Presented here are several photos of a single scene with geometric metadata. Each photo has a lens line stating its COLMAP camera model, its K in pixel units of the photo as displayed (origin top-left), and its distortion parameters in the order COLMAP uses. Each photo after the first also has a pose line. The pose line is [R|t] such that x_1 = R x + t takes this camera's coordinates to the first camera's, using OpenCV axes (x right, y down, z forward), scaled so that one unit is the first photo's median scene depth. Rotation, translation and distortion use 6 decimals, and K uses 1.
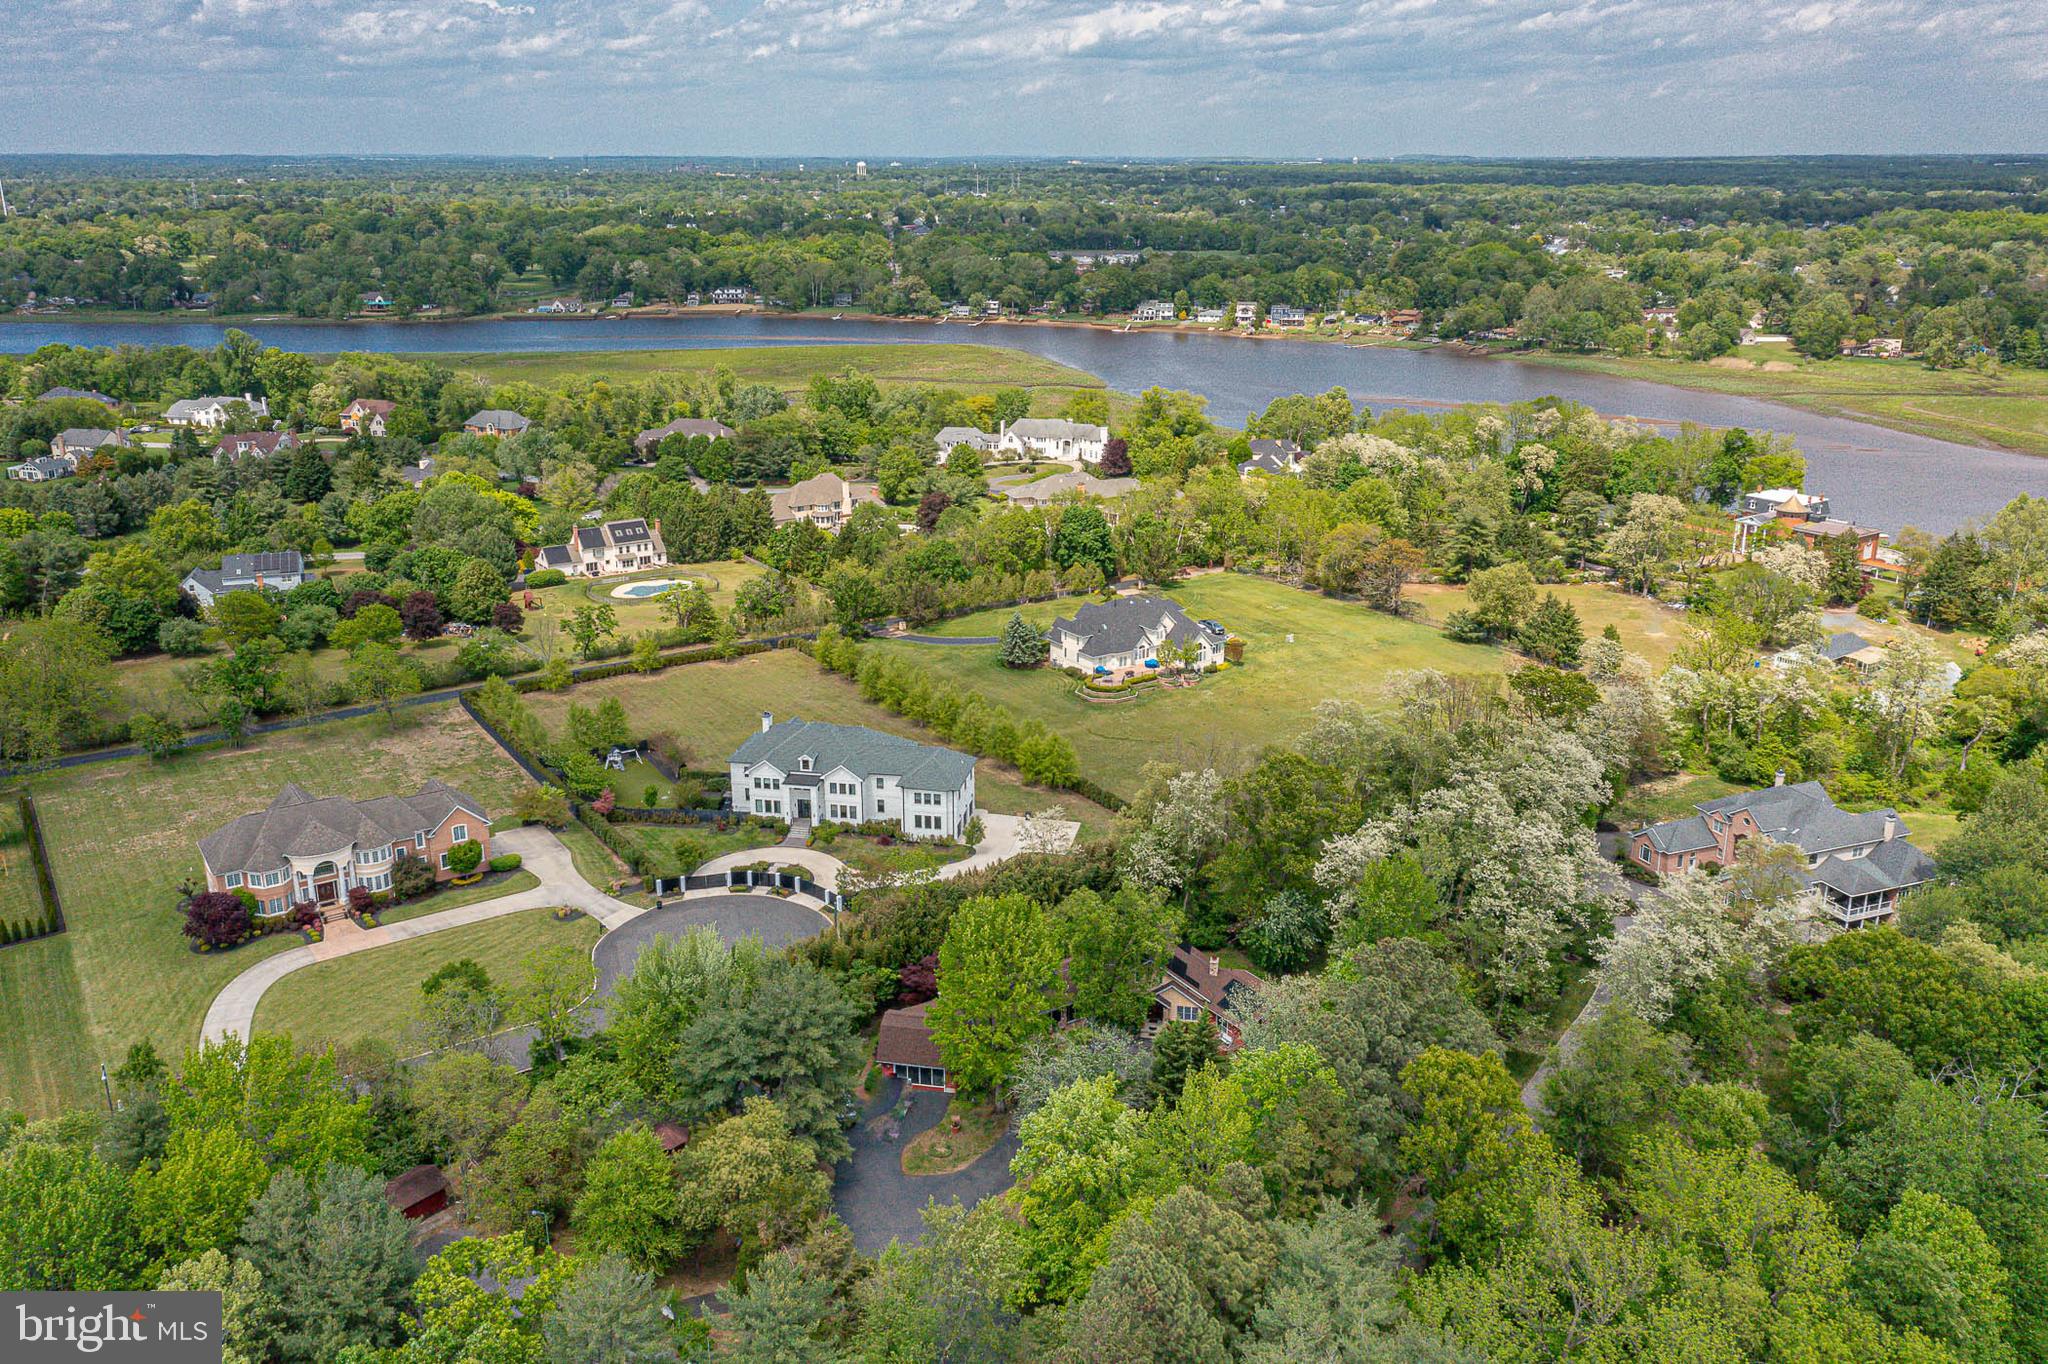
lens RADIAL K [[1643.1, 0, 1024.0], [0, 1643.1, 682.0], [0, 0, 1]] dist [-0.002334, 0.004121]
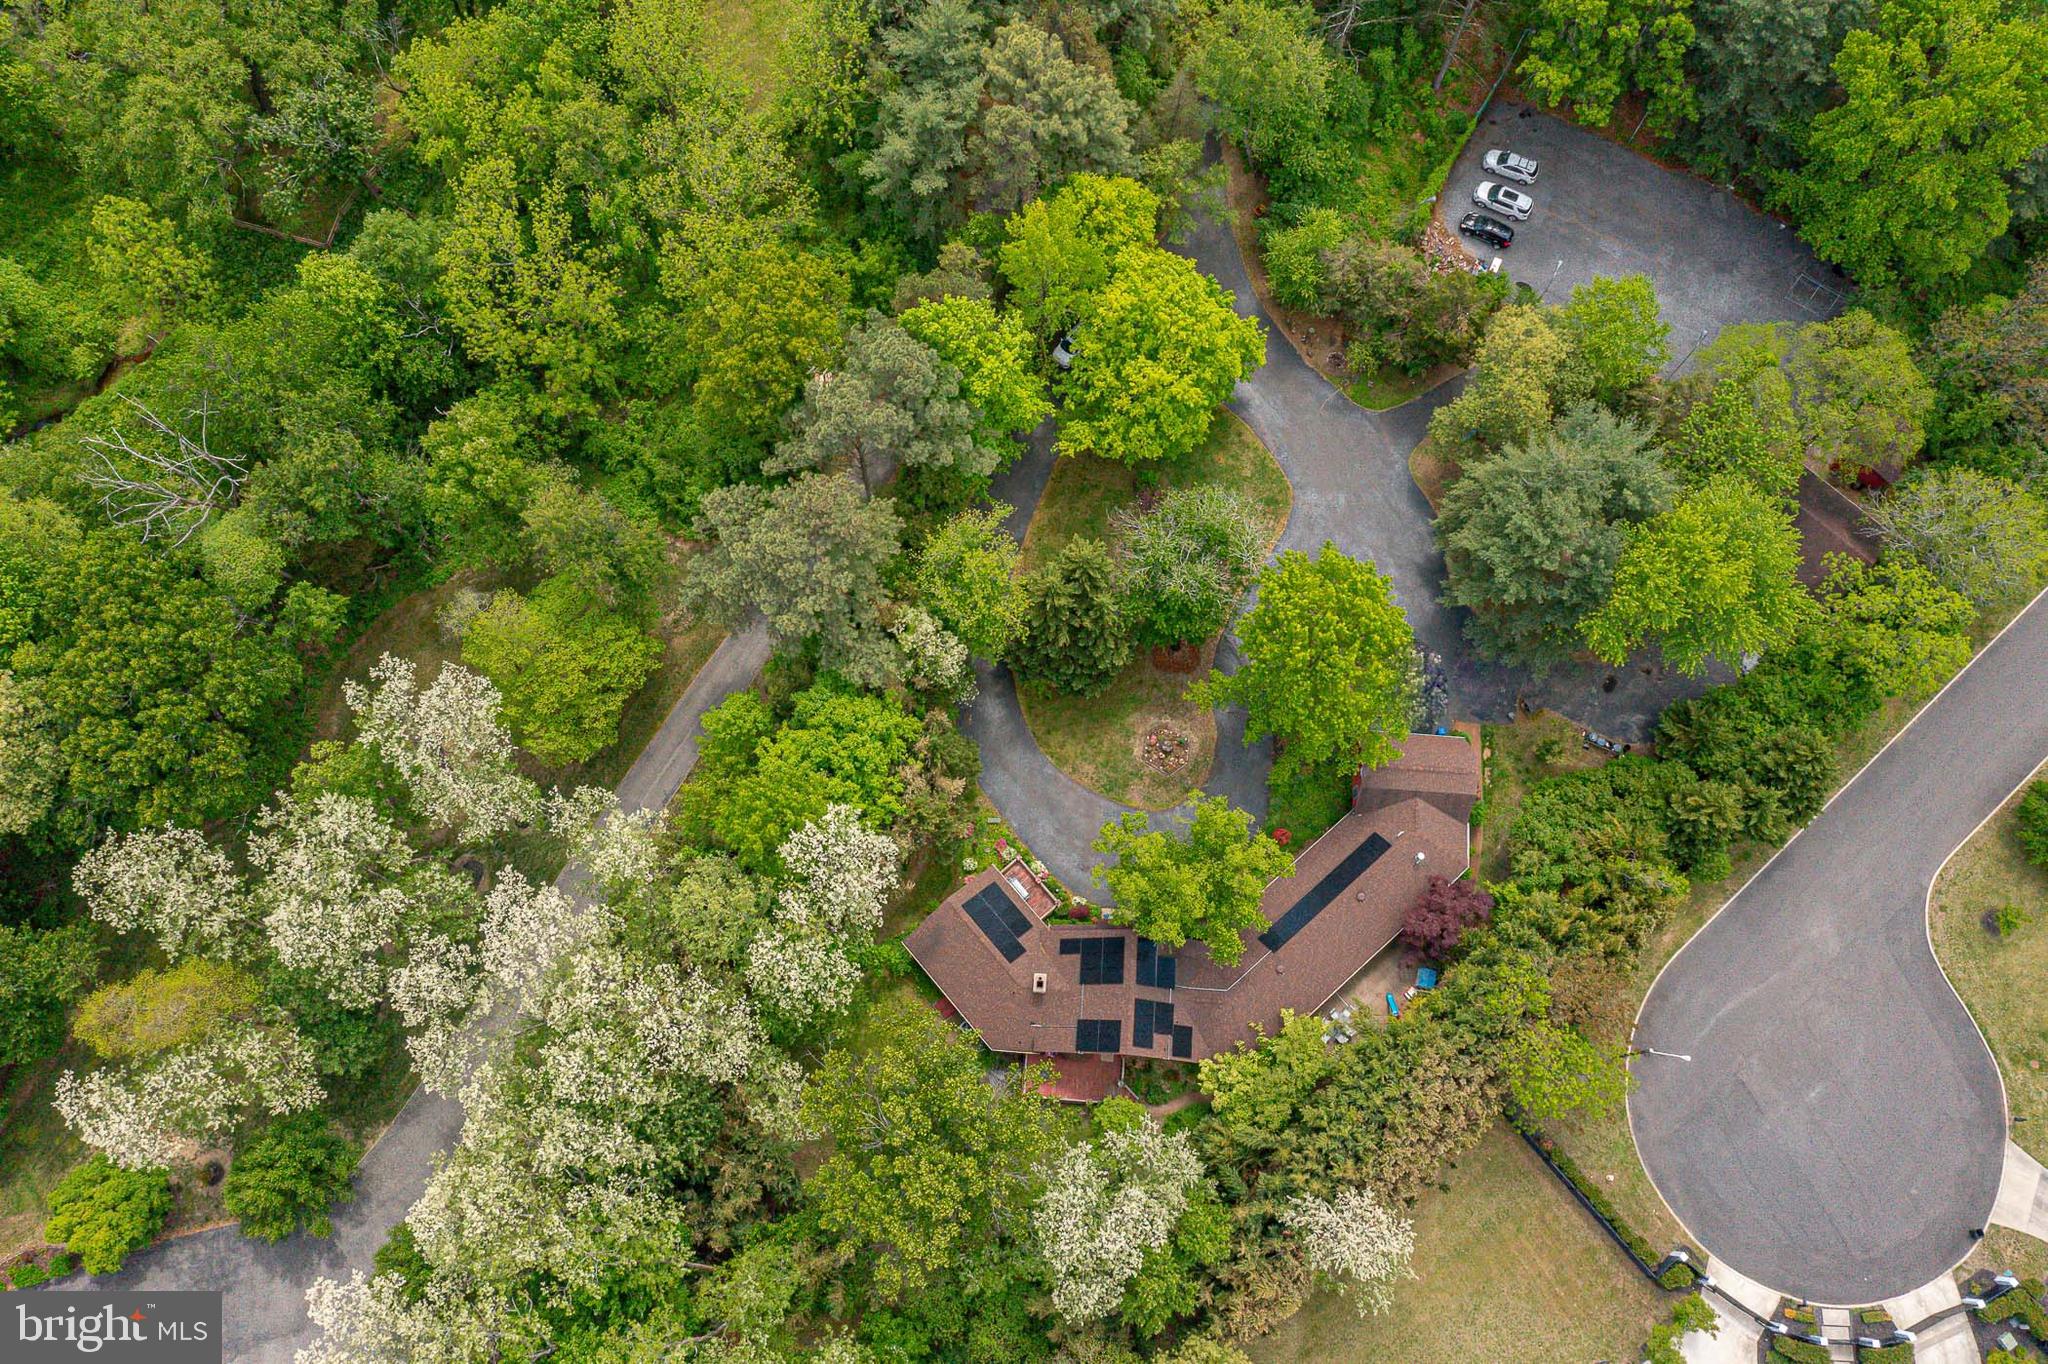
lens RADIAL K [[1585.4, 0, 1024.0], [0, 1585.4, 682.0], [0, 0, 1]] dist [0.003673, -0.005884]
pose [[-0.992005, 0.116554, -0.048383, 0.110071], [-0.050601, -0.016143, 0.998588, -0.371016], [0.115609, 0.993053, 0.021912, 0.675293]]
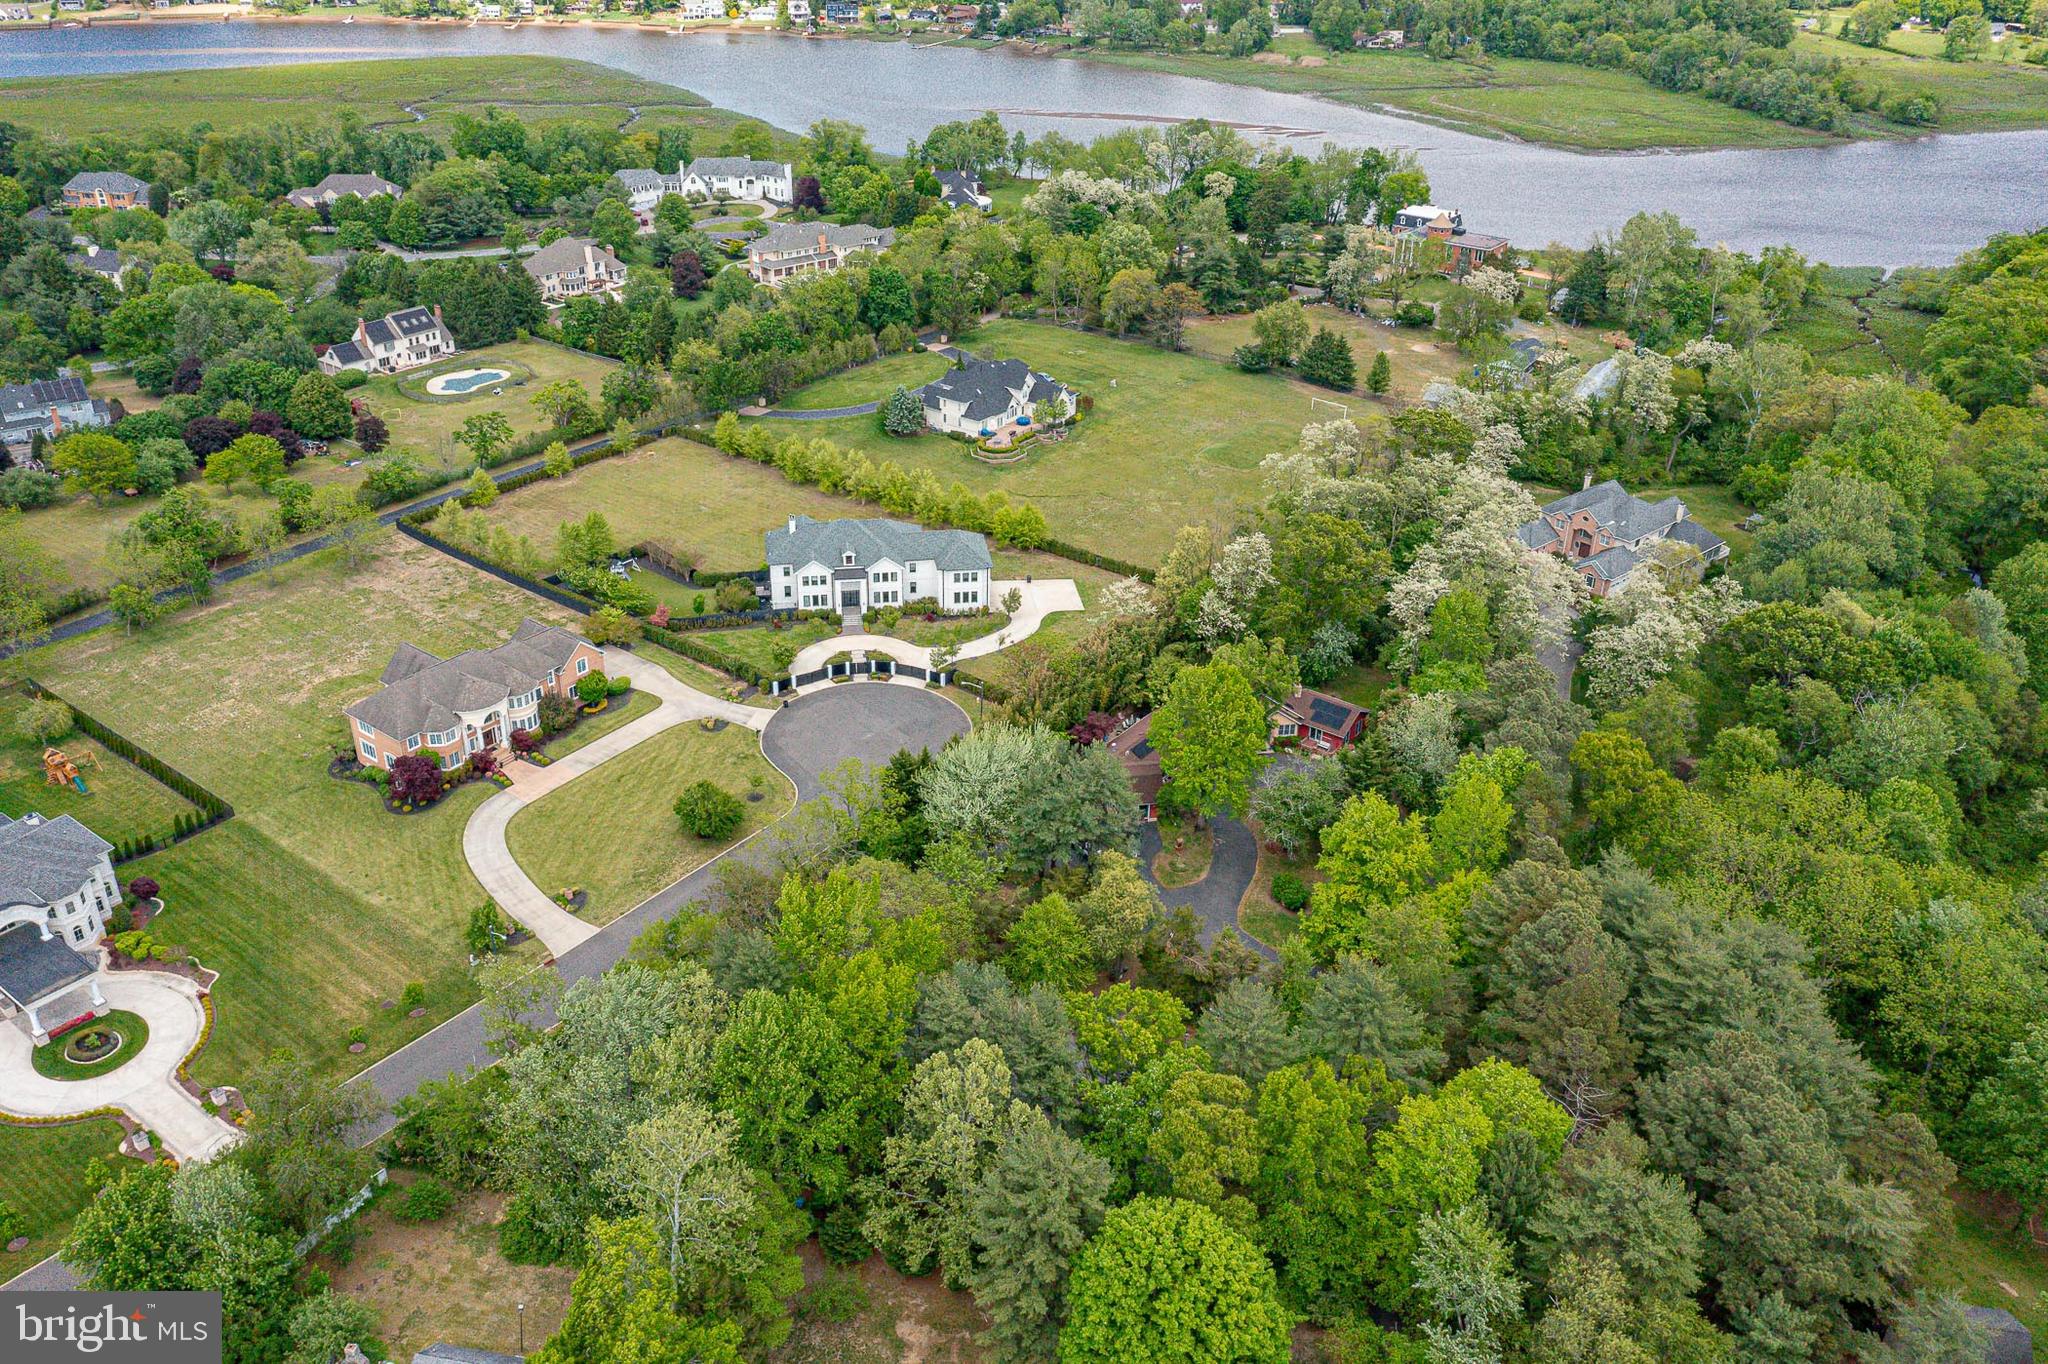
lens RADIAL K [[1625.0, 0, 1028.7], [0, 1625.0, 664.5], [0, 0, 1]] dist [0.004072, 0.002136]
pose [[0.943940, -0.138904, 0.299470, -0.353867], [0.082163, 0.977474, 0.194404, -0.083243], [-0.319728, -0.158901, 0.934090, -0.075889]]
